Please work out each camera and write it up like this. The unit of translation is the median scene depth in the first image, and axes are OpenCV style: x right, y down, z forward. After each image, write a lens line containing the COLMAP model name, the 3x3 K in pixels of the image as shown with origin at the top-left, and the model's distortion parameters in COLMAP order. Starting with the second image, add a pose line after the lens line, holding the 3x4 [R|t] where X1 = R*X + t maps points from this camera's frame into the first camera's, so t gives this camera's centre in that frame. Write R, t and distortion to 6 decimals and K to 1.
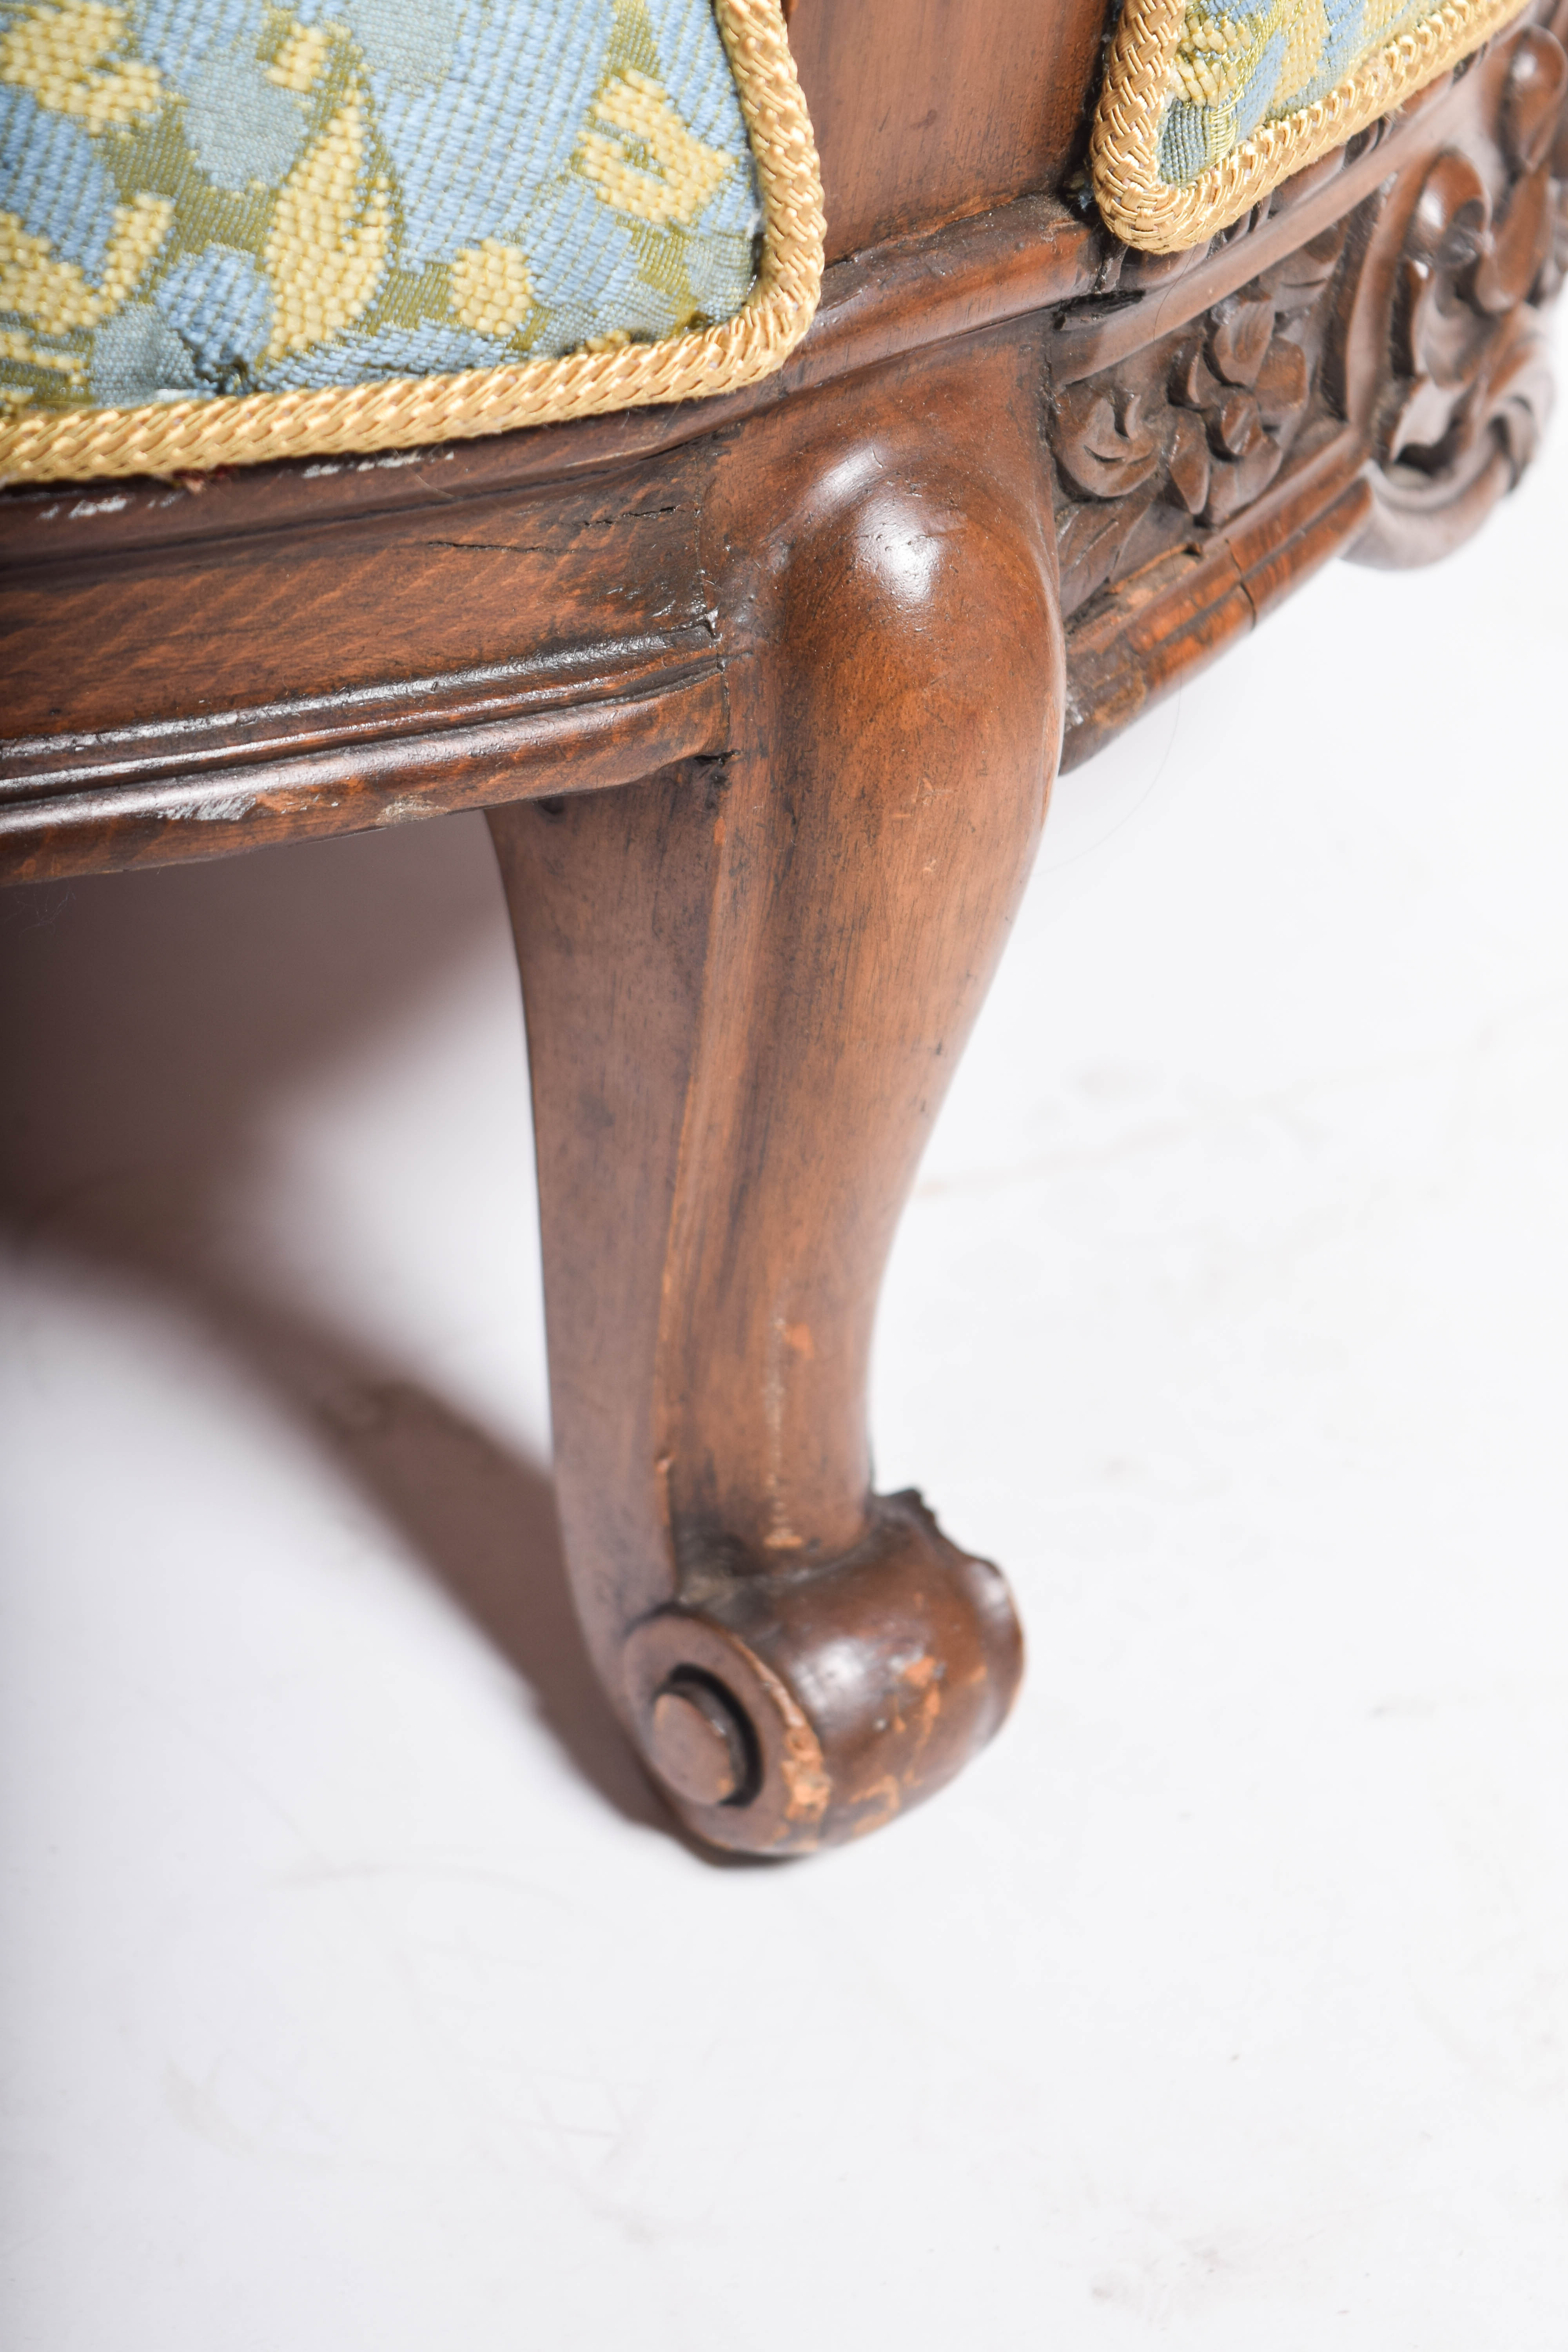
lens RADIAL K [[5313.6, 0, 784.0], [0, 5313.6, 1176.0], [0, 0, 1]] dist [-0.069848, 0.125965]
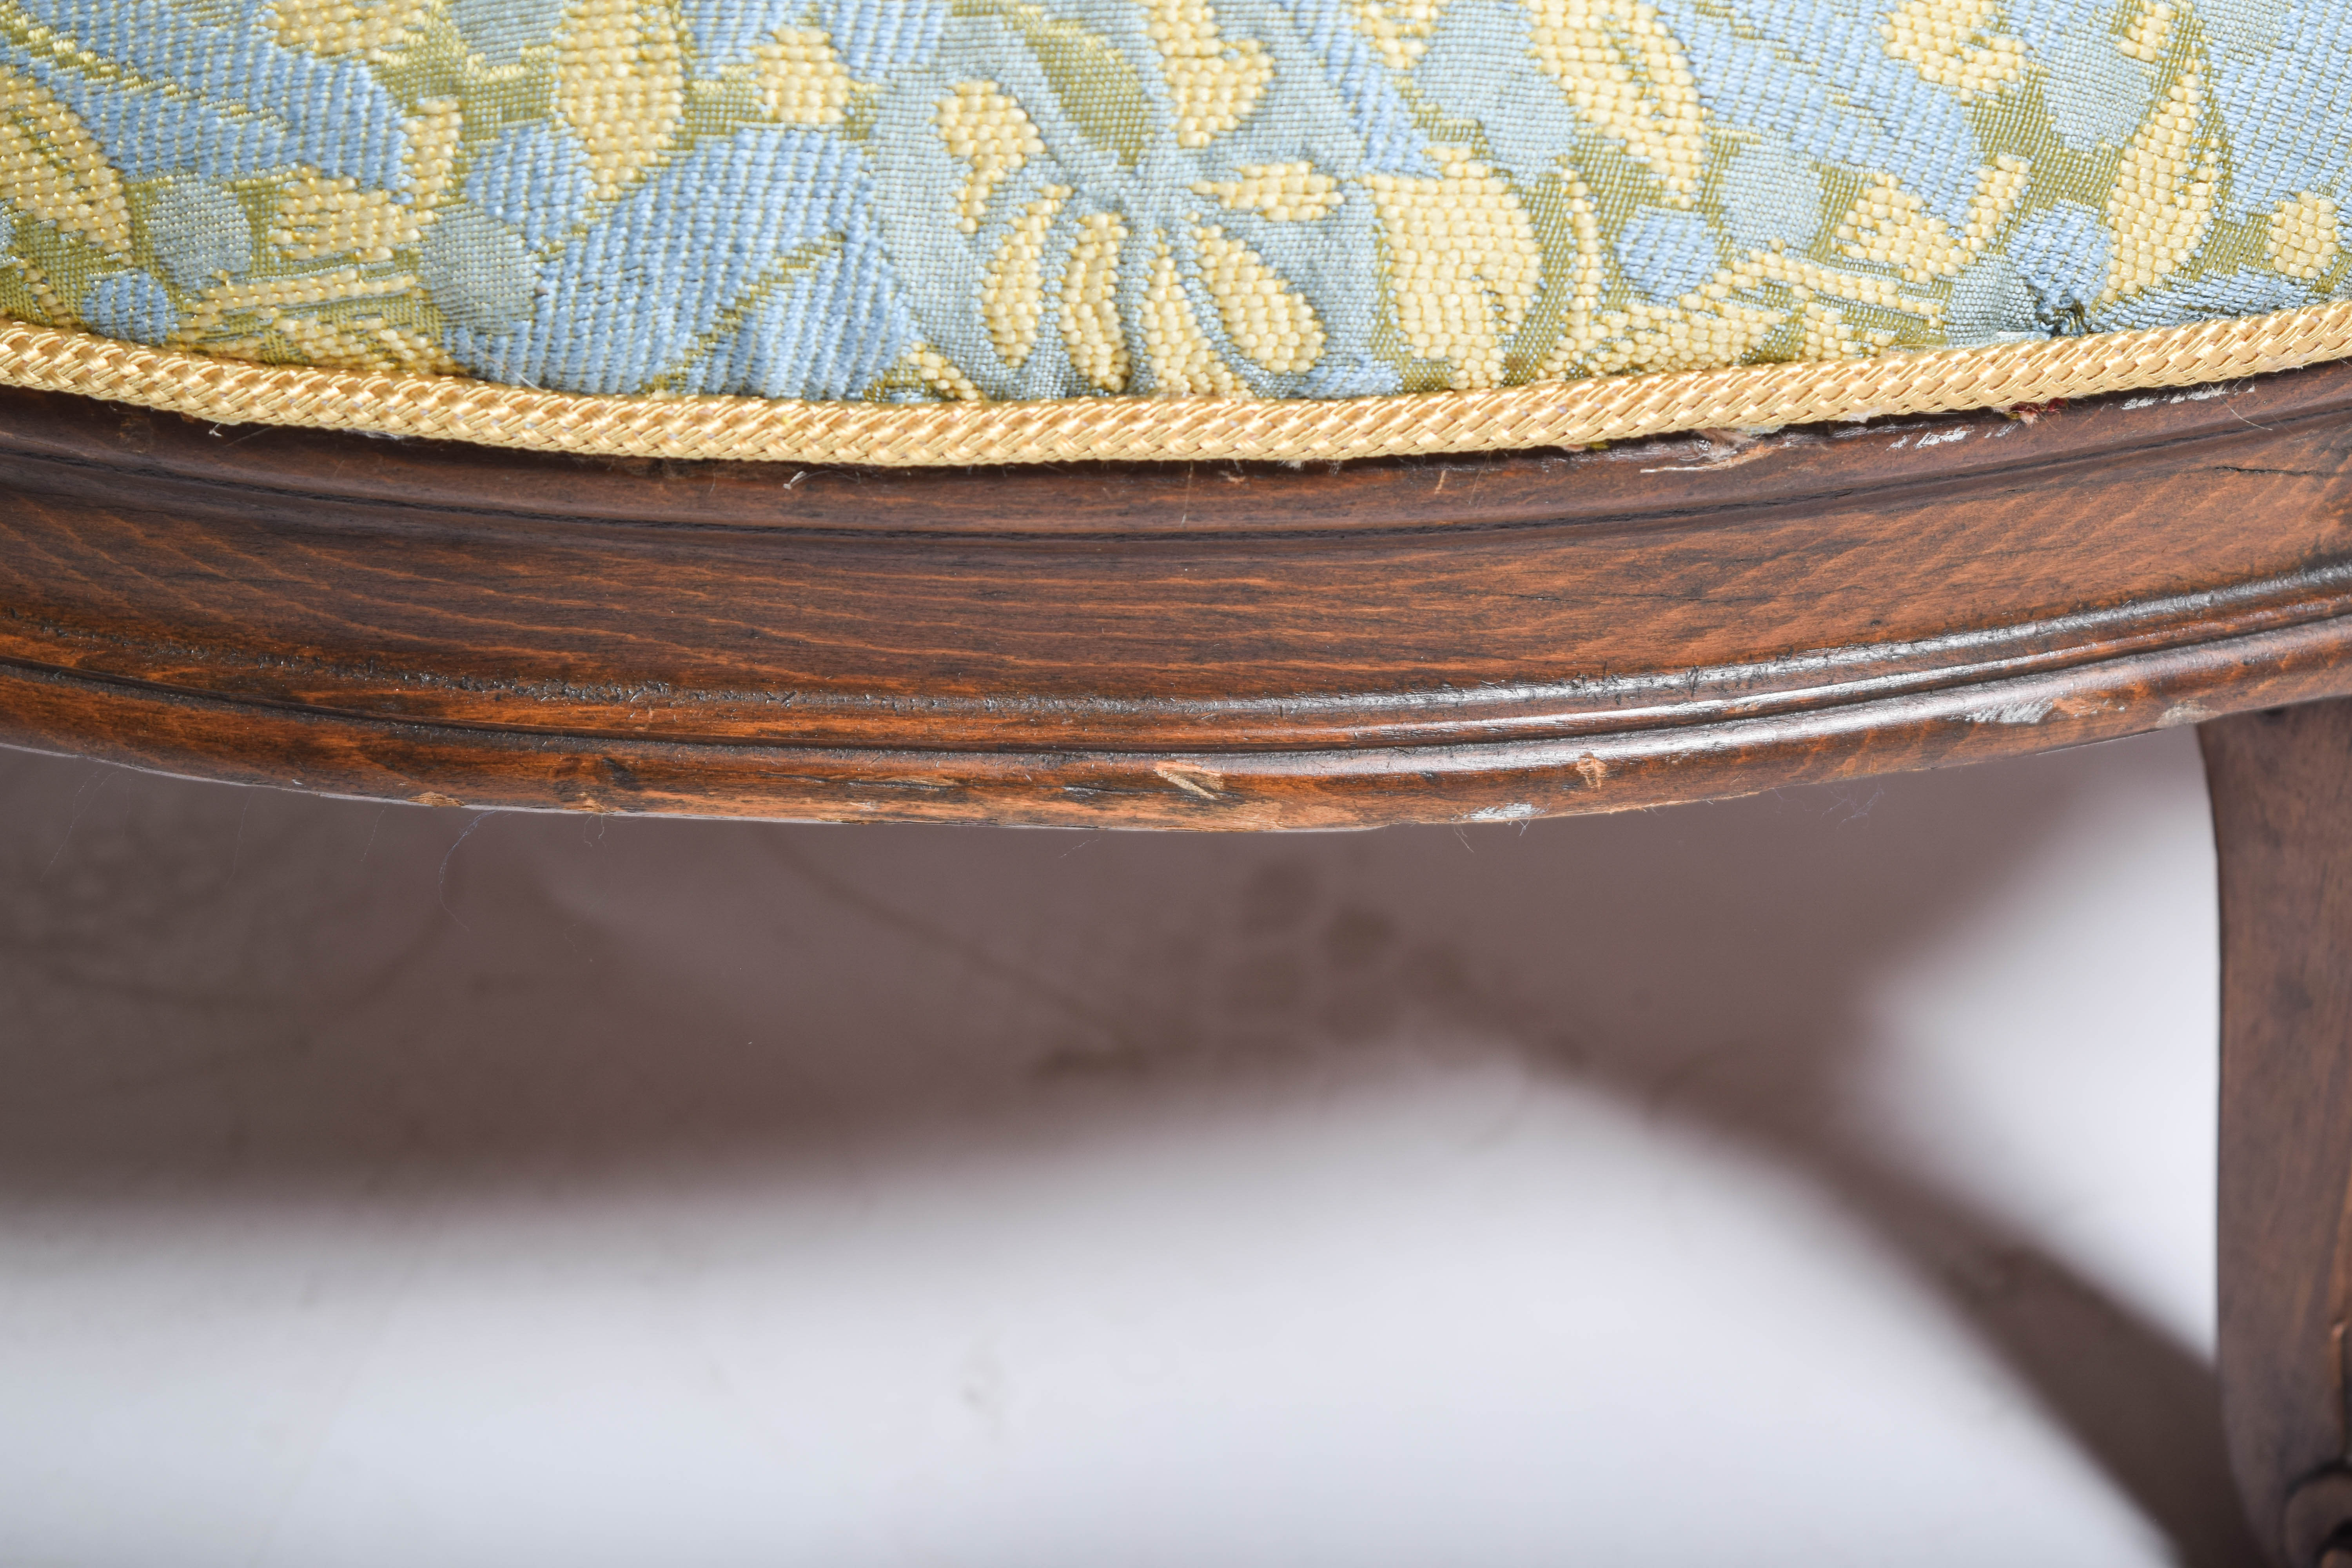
lens RADIAL K [[5313.6, 0, 1176.0], [0, 5313.6, 784.0], [0, 0, 1]] dist [-0.069848, 0.125965]
pose [[0.989364, 0.005902, -0.145339, -0.119884], [-0.013199, 0.998697, -0.049293, 0.001110], [0.144859, 0.050687, 0.988153, -0.095542]]
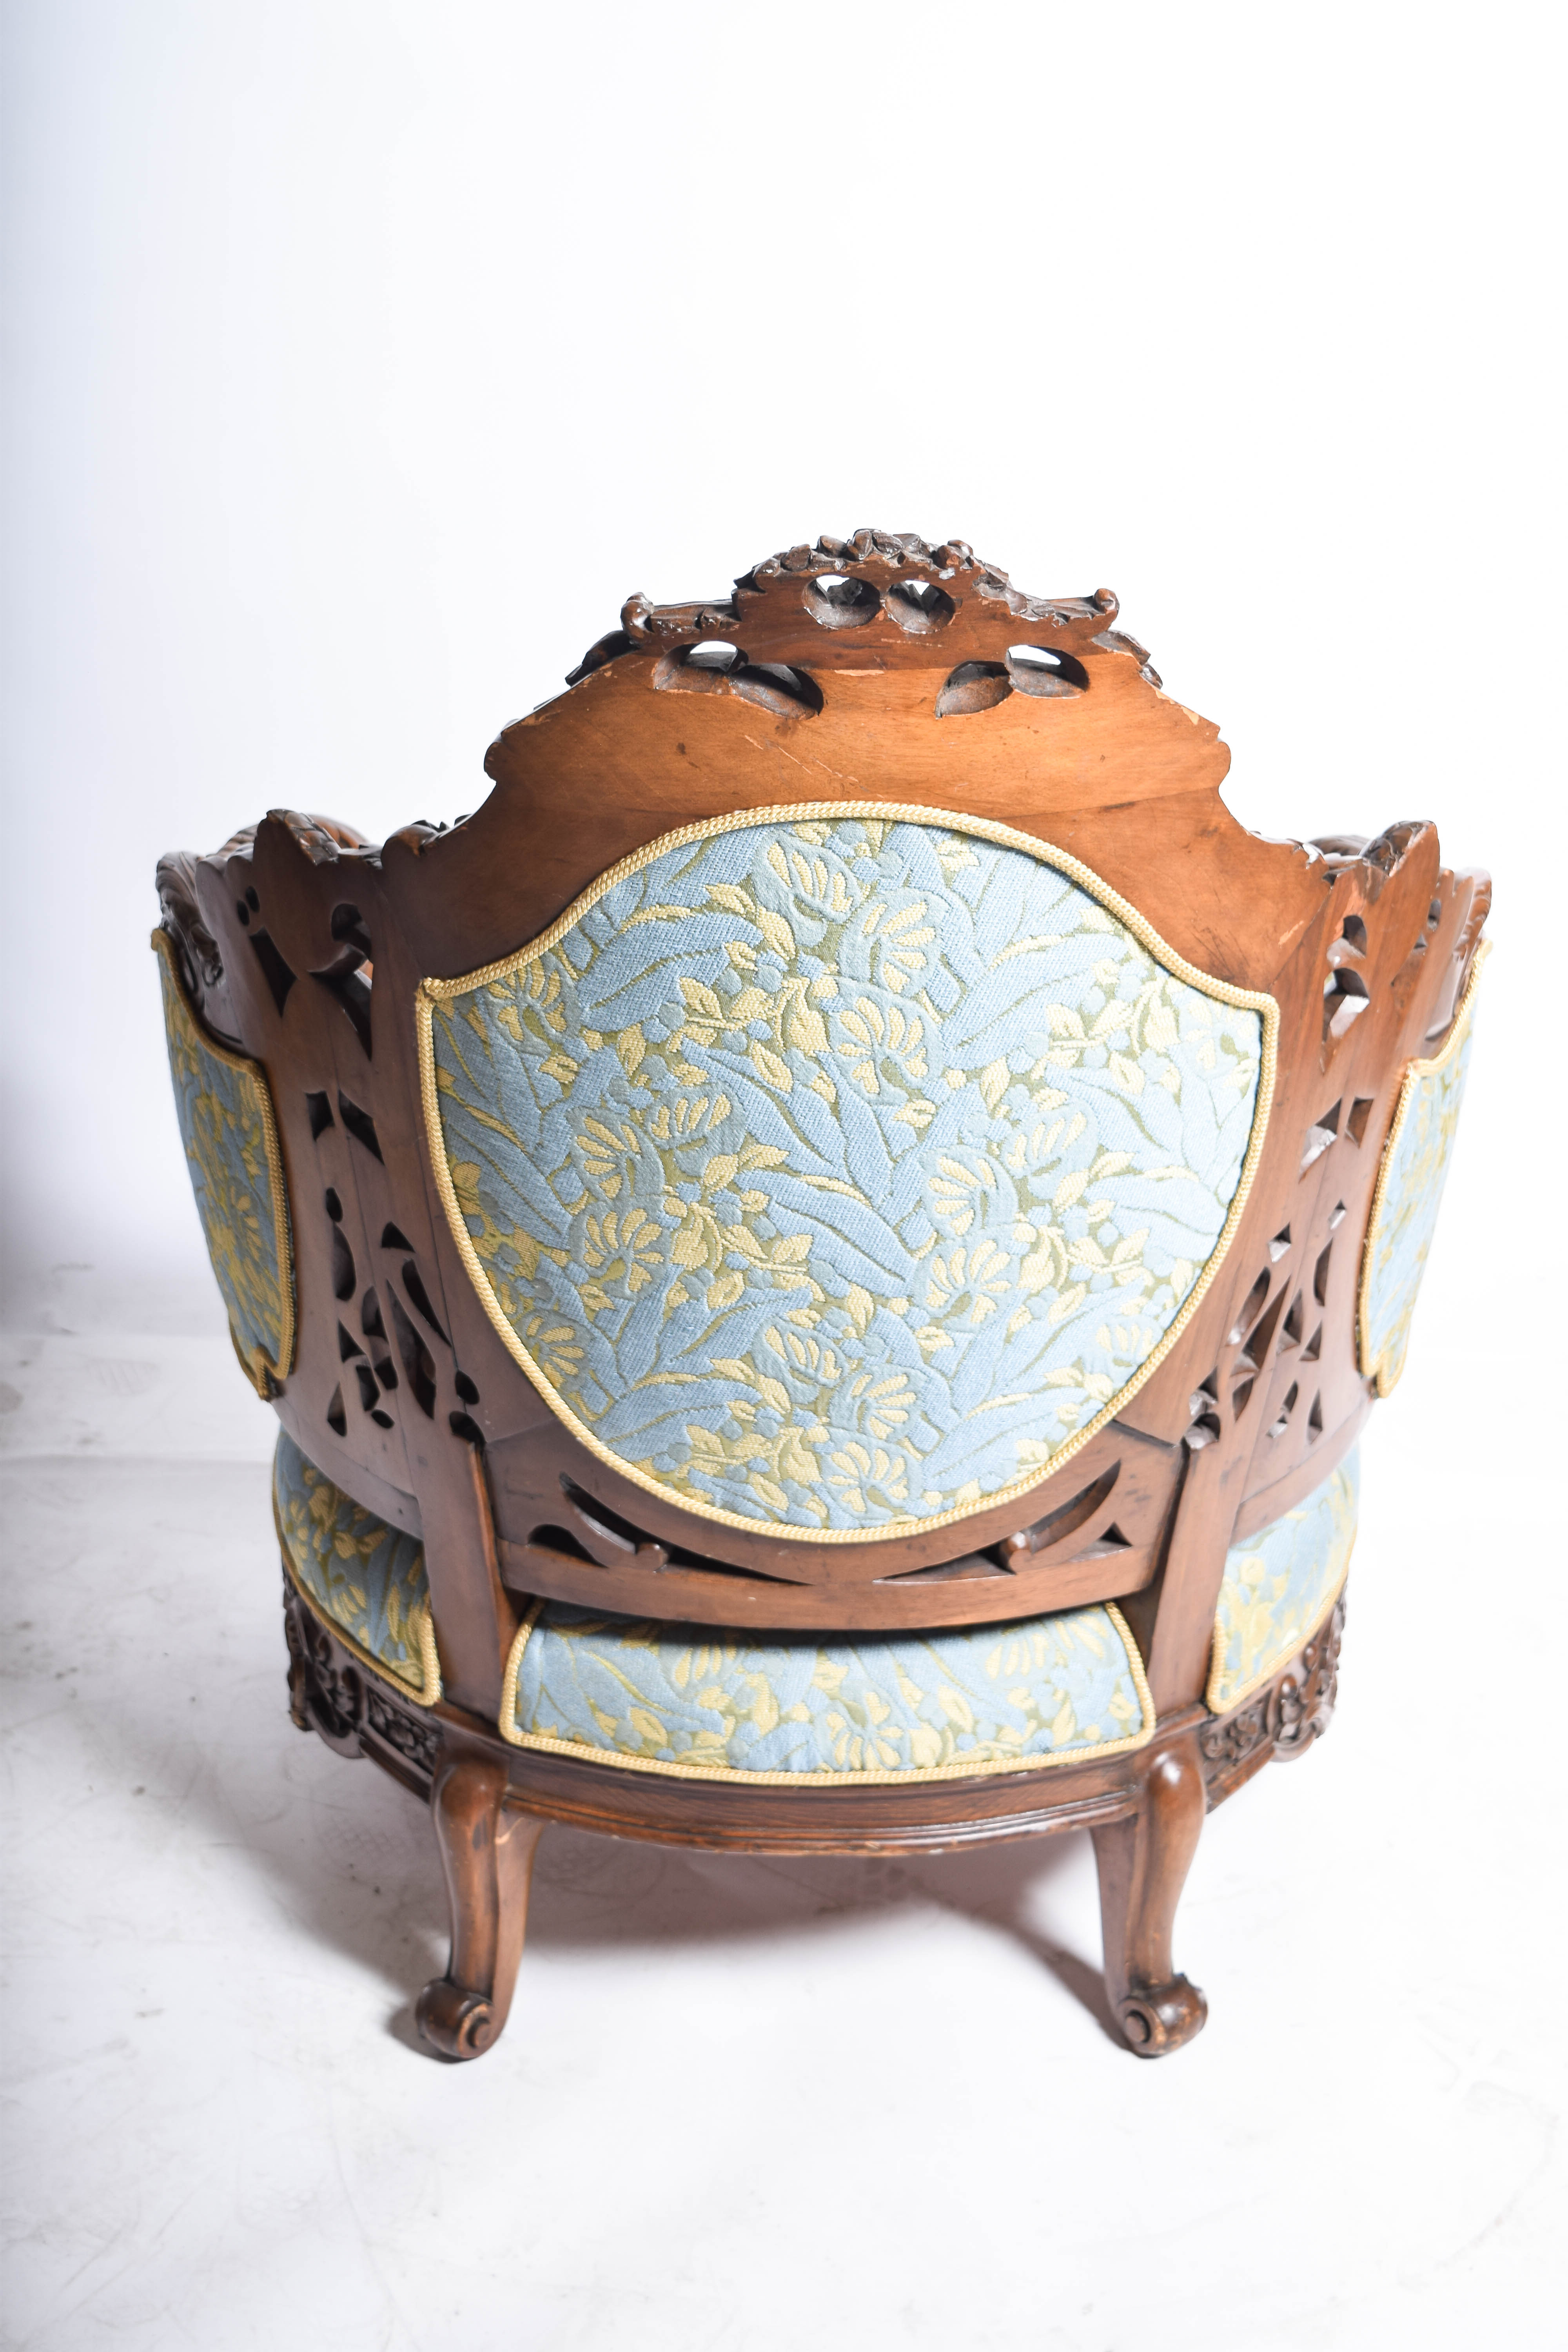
lens RADIAL K [[2863.8, 0, 784.0], [0, 2863.8, 1176.0], [0, 0, 1]] dist [-0.082082, -0.014758]
pose [[0.991838, -0.031843, -0.123467, 0.009687], [-0.000589, 0.967159, -0.254171, 0.023784], [0.127506, 0.252169, 0.959246, -1.916703]]
